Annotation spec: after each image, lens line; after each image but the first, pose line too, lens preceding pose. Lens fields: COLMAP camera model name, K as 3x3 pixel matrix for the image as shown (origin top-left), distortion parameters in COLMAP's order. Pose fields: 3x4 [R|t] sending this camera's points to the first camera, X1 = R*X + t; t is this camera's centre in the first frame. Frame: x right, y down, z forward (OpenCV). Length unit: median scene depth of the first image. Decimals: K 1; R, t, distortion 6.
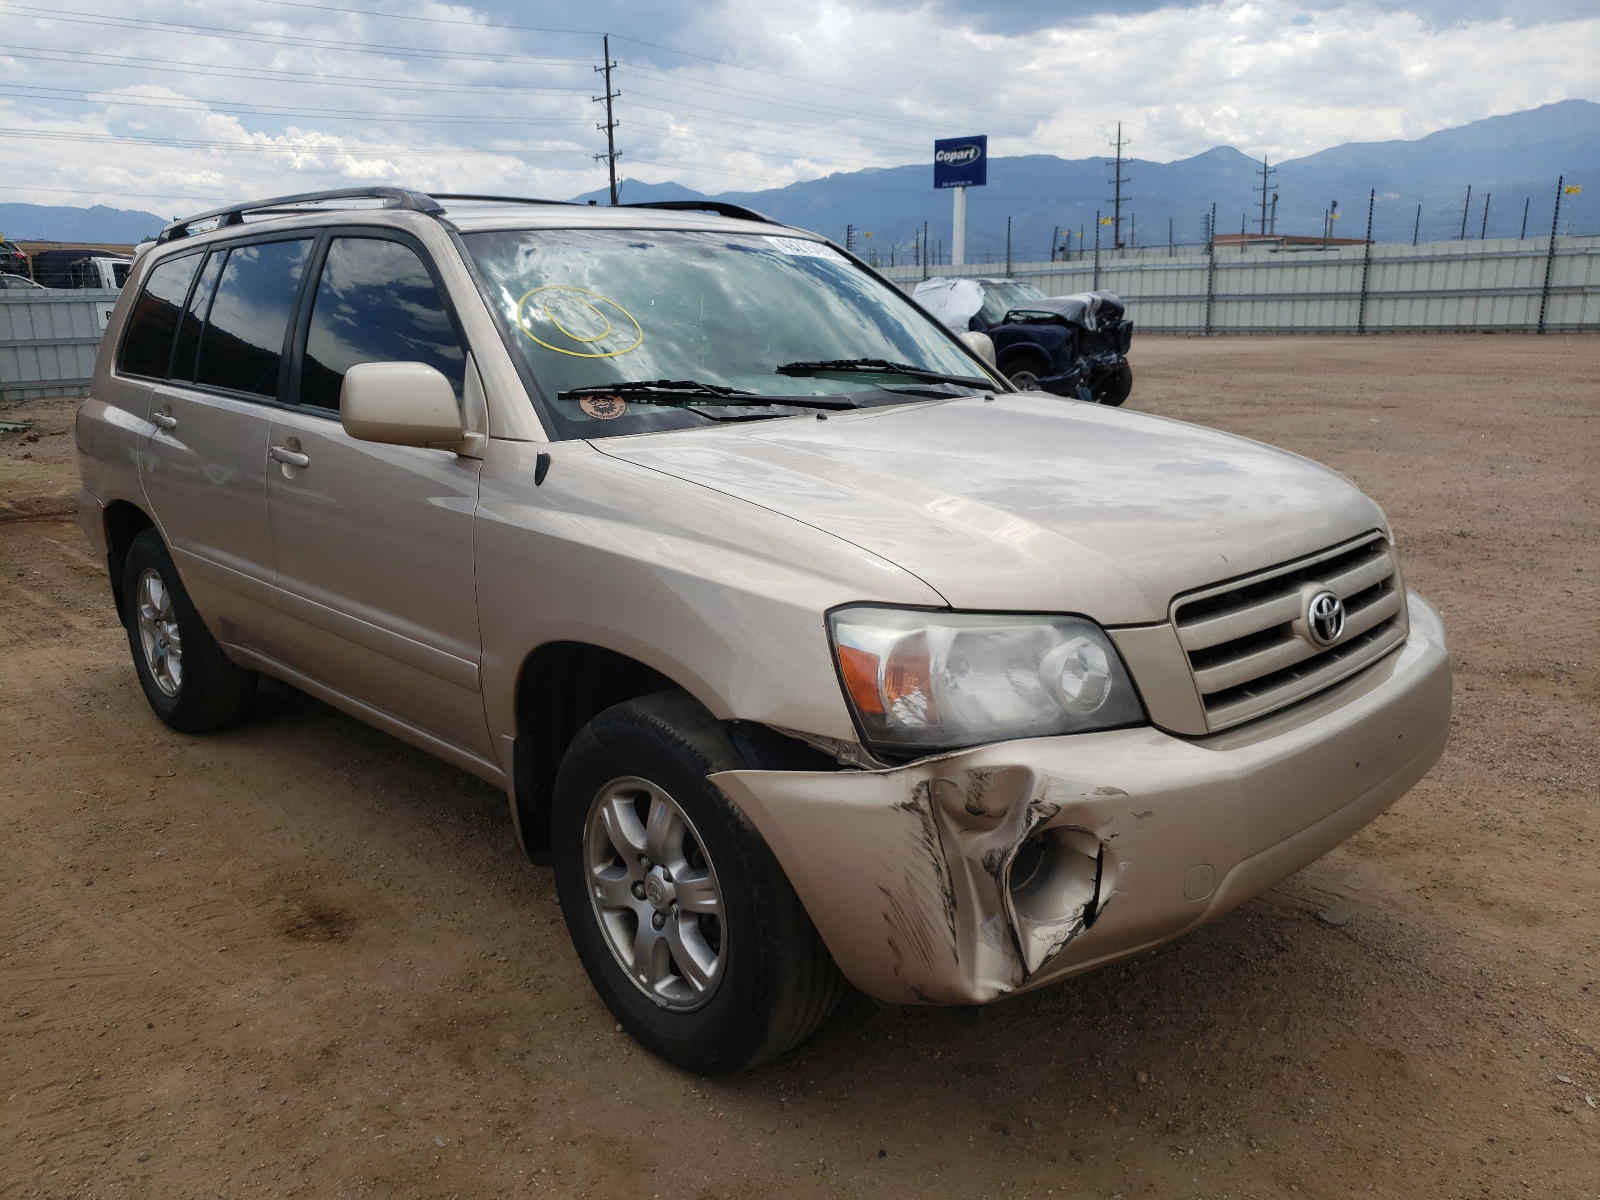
lens RADIAL K [[1193.4, 0, 800.0], [0, 1193.4, 600.0], [0, 0, 1]] dist [0.006148, 0.002468]
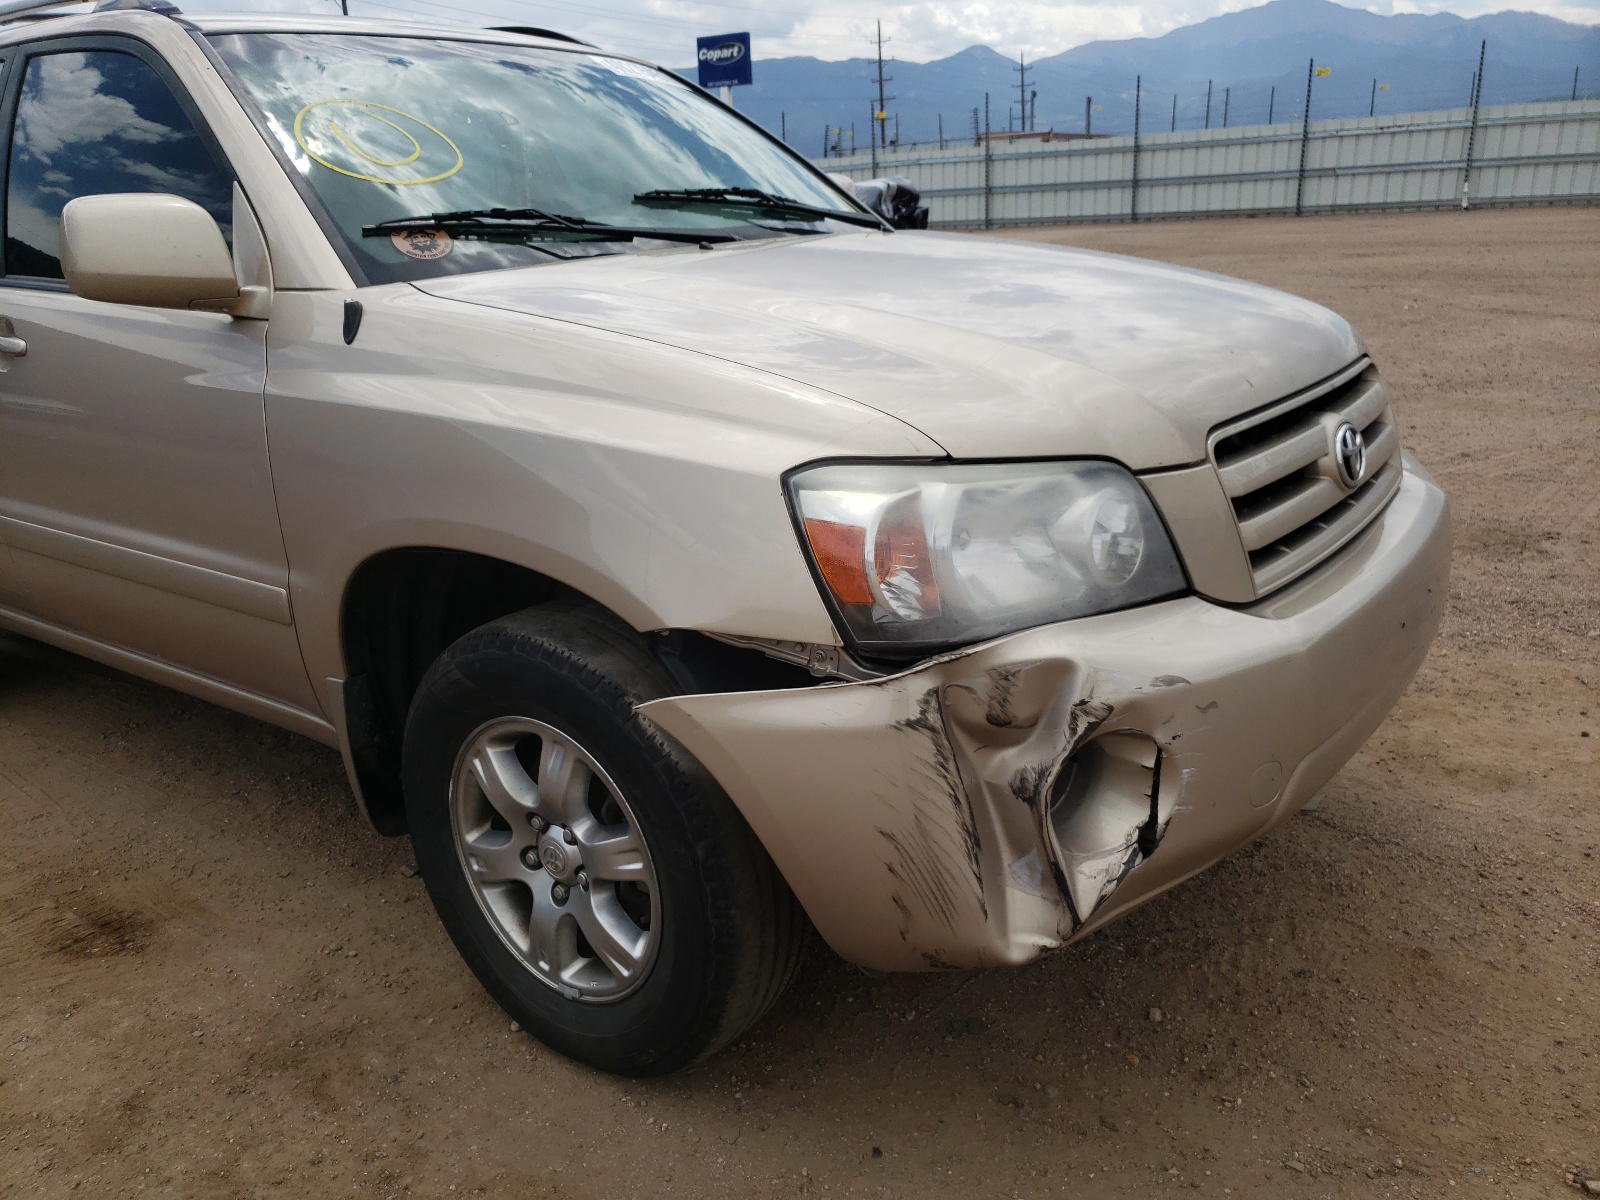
lens RADIAL K [[1285.7, 0, 800.0], [0, 1285.7, 600.0], [0, 0, 1]] dist [0.017668, 0.011417]
pose [[0.988609, -0.076376, 0.129687, -0.063012], [0.066496, 0.994664, 0.078882, 0.020299], [-0.135020, -0.069360, 0.988412, 0.163871]]
